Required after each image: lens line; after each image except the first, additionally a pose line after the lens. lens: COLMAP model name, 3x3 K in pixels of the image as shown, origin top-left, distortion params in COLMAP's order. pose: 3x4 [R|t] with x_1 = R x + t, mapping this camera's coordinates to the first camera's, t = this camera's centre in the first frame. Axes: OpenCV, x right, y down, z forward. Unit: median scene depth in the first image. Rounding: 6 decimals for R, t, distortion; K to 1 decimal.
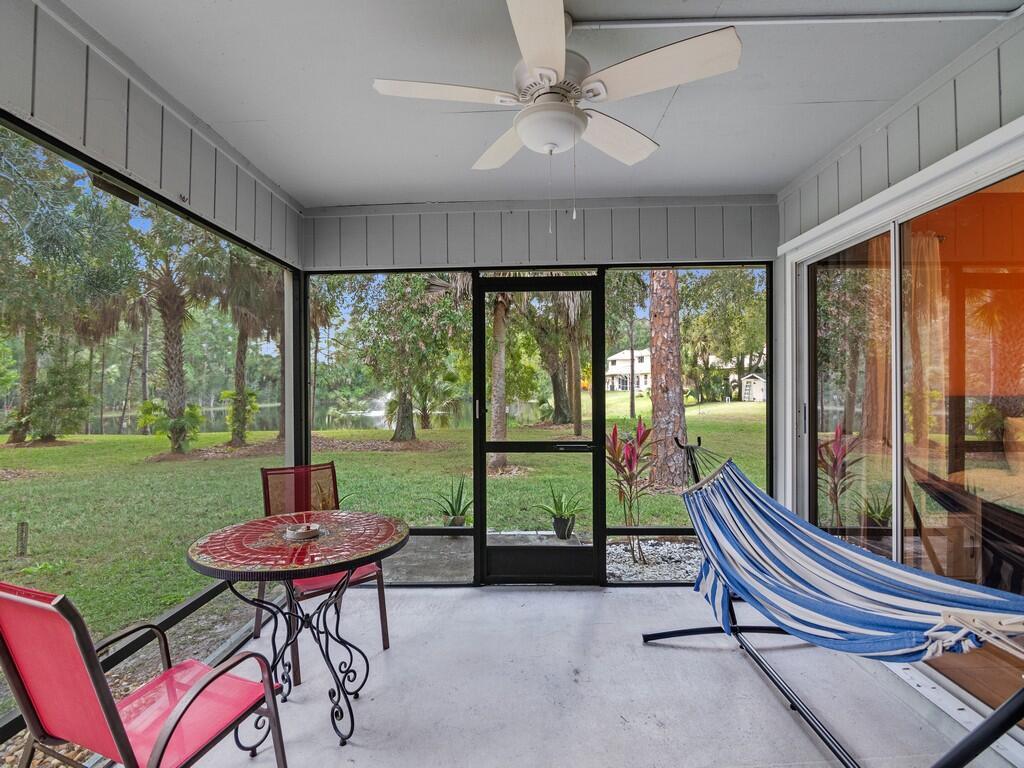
lens RADIAL K [[496.5, 0, 506.7], [0, 496.5, 382.2], [0, 0, 1]] dist [-0.017496, -0.000457]
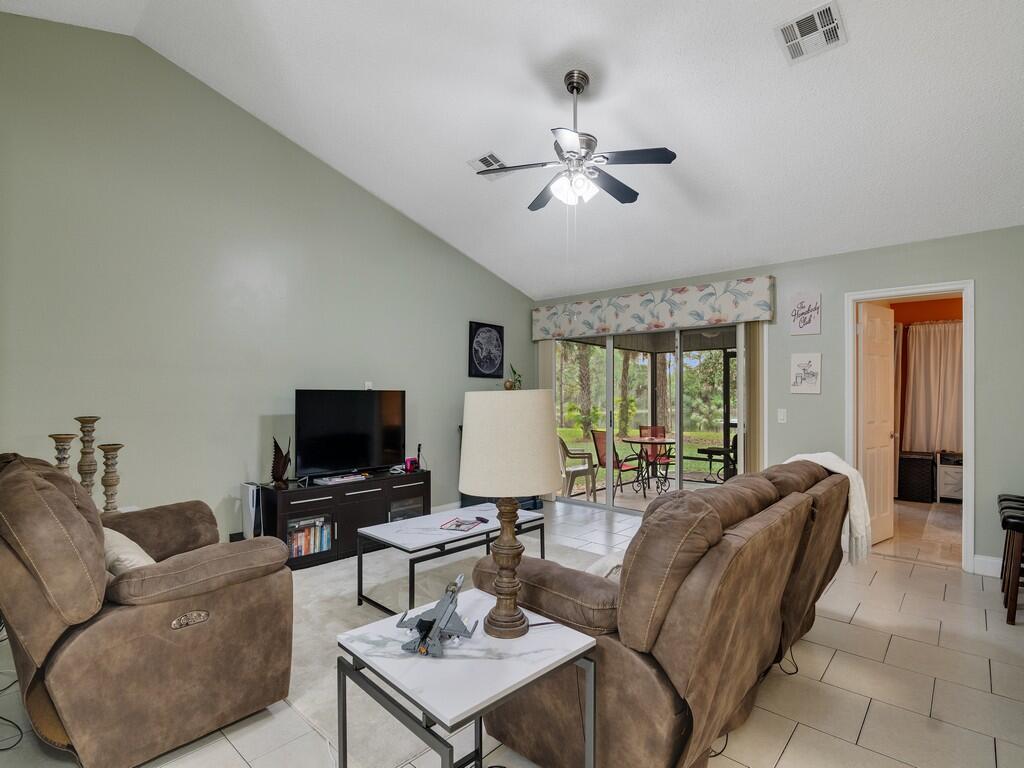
lens RADIAL K [[507.6, 0, 512.0], [0, 507.6, 384.0], [0, 0, 1]] dist [-0.016009, 0.000157]
pose [[0.761786, -0.004720, -0.647812, 0.345082], [-0.002851, 0.999939, -0.010638, -0.015104], [0.647823, 0.009951, 0.761726, -0.705263]]
